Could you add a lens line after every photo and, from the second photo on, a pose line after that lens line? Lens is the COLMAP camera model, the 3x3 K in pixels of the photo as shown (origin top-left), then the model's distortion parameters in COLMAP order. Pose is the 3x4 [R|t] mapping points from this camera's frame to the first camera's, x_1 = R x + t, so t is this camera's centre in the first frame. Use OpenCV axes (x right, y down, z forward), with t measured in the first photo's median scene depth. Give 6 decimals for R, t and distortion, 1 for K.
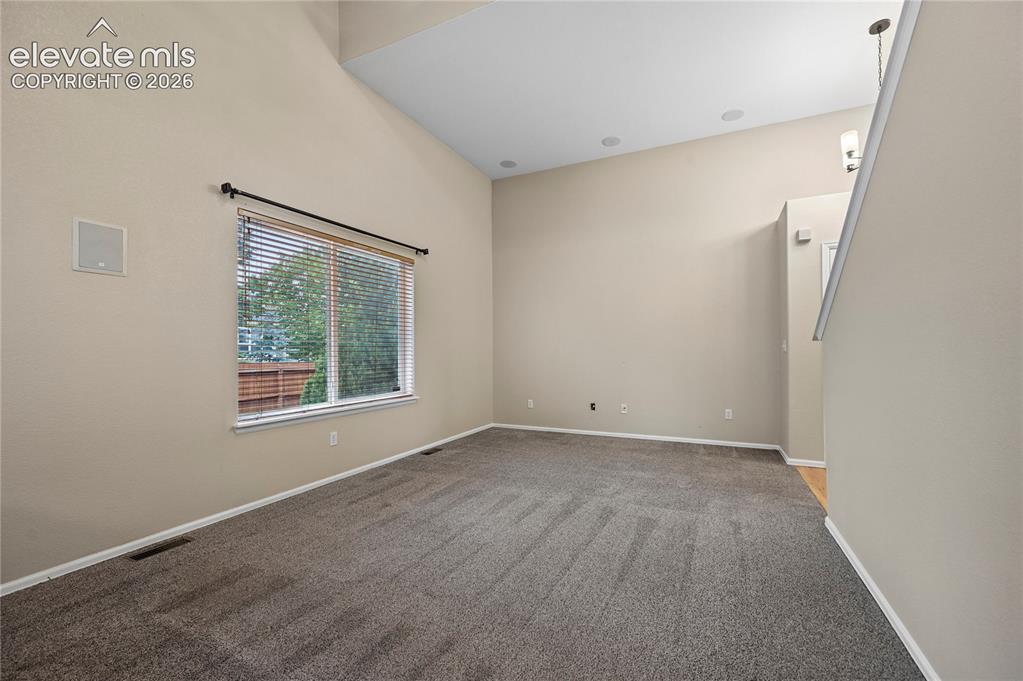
lens RADIAL K [[432.7, 0, 515.9], [0, 432.7, 338.0], [0, 0, 1]] dist [0.001528, 0.000161]
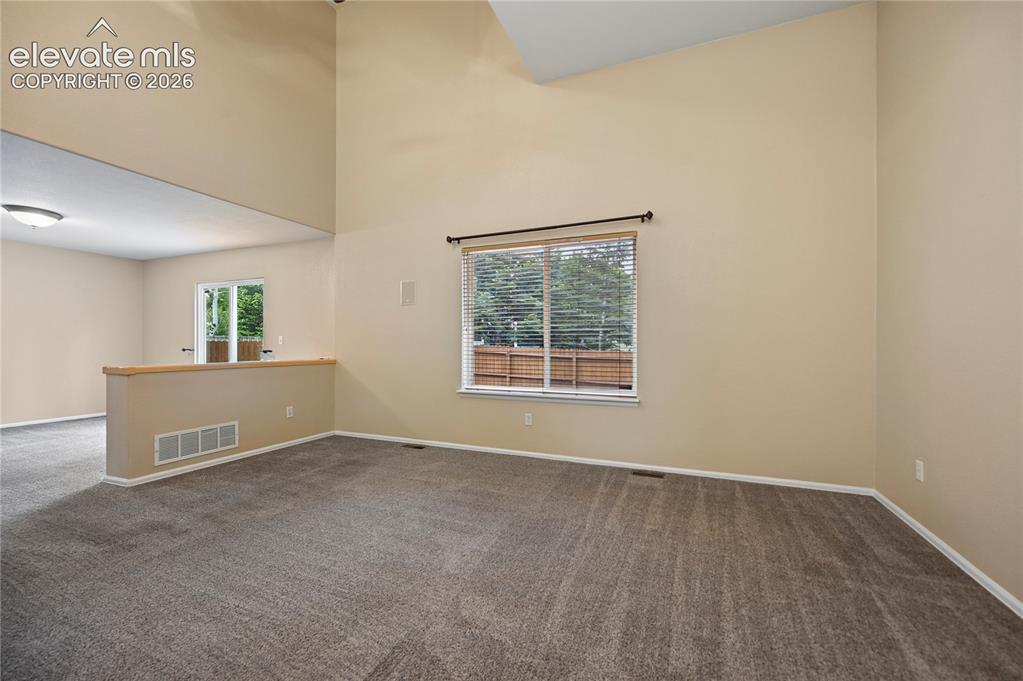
lens RADIAL K [[387.6, 0, 511.5], [0, 387.6, 340.5], [0, 0, 1]] dist [-0.000899, -0.000061]
pose [[0.048583, 0.003166, -0.998814, 0.566434], [0.026631, 0.999635, 0.004464, 0.017458], [0.998464, -0.026816, 0.048481, 0.857371]]
